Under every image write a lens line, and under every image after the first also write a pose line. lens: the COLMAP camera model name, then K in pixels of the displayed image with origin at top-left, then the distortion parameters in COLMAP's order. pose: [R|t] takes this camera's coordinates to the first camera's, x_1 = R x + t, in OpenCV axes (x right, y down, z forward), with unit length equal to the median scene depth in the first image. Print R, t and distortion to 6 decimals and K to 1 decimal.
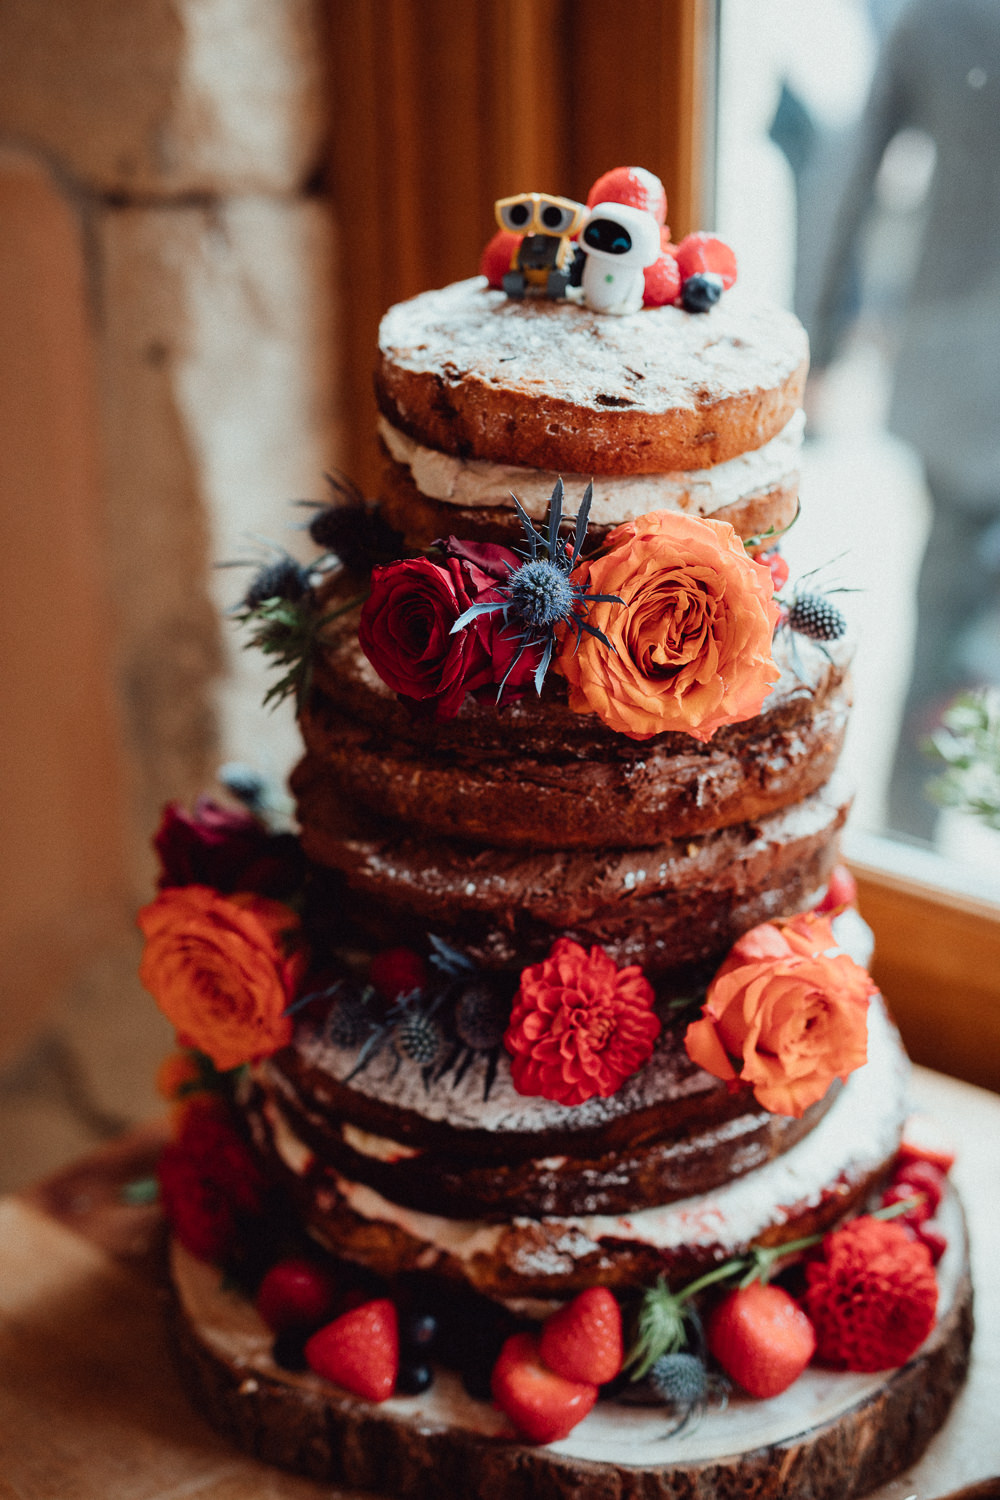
lens RADIAL K [[2103.1, 0, 500.0], [0, 2103.1, 750.0], [0, 0, 1]] dist [0.000096, -0.069465]
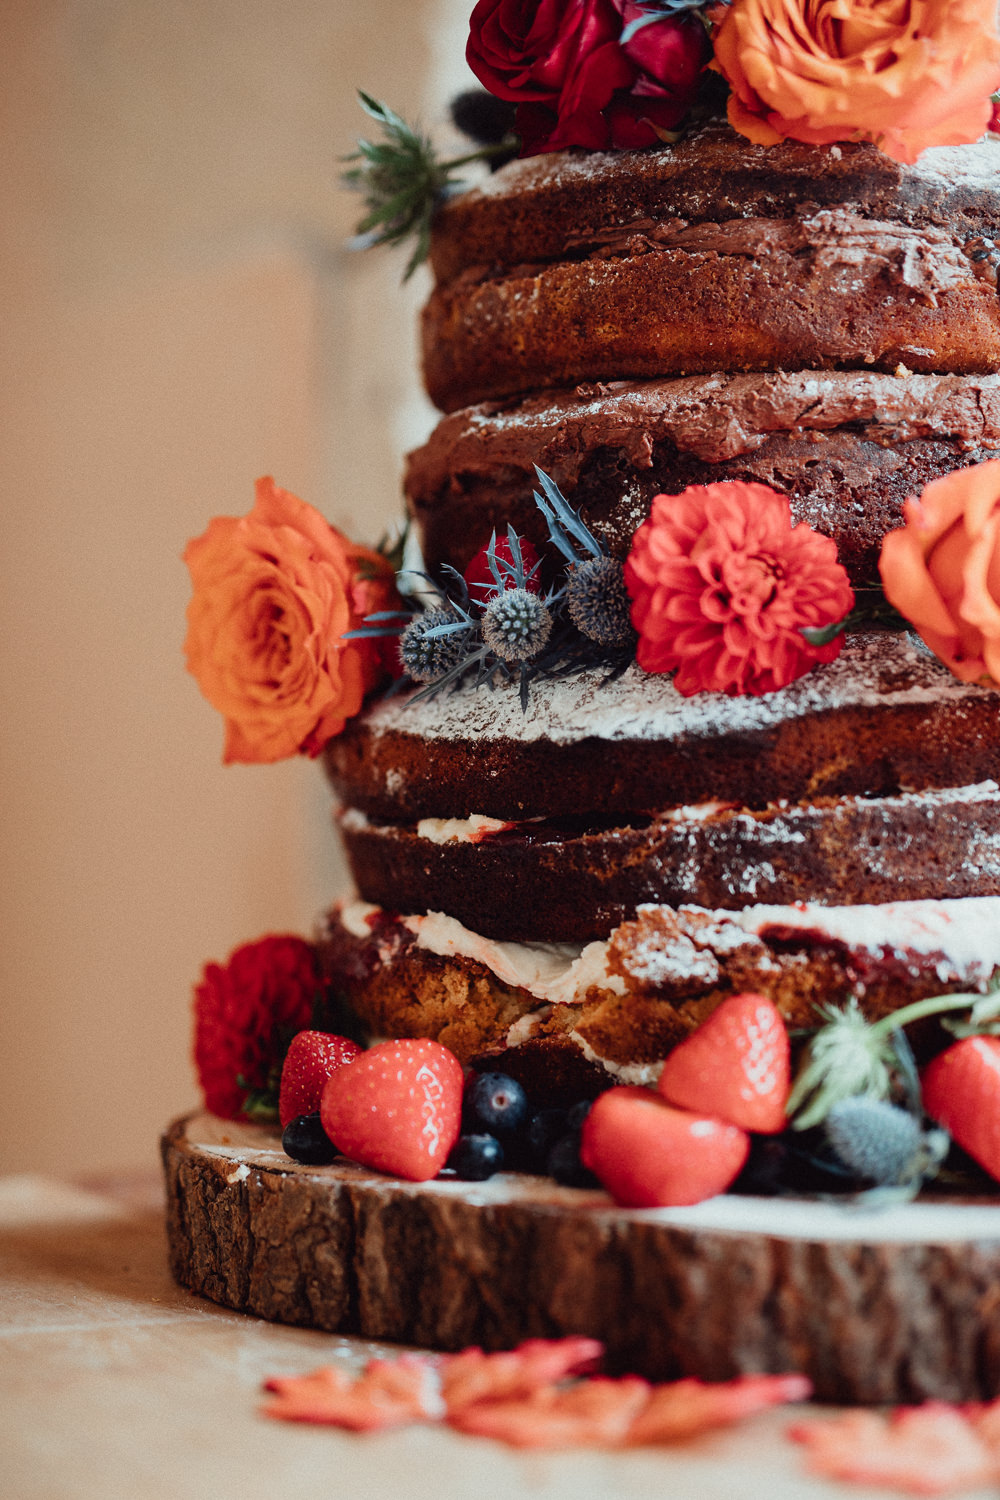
lens RADIAL K [[2103.1, 0, 500.0], [0, 2103.1, 750.0], [0, 0, 1]] dist [0.000096, -0.069465]
pose [[0.981241, 0.019827, -0.191761, 0.095529], [-0.095502, 0.914059, -0.394178, 0.463142], [0.167465, 0.405097, 0.898806, 0.368011]]
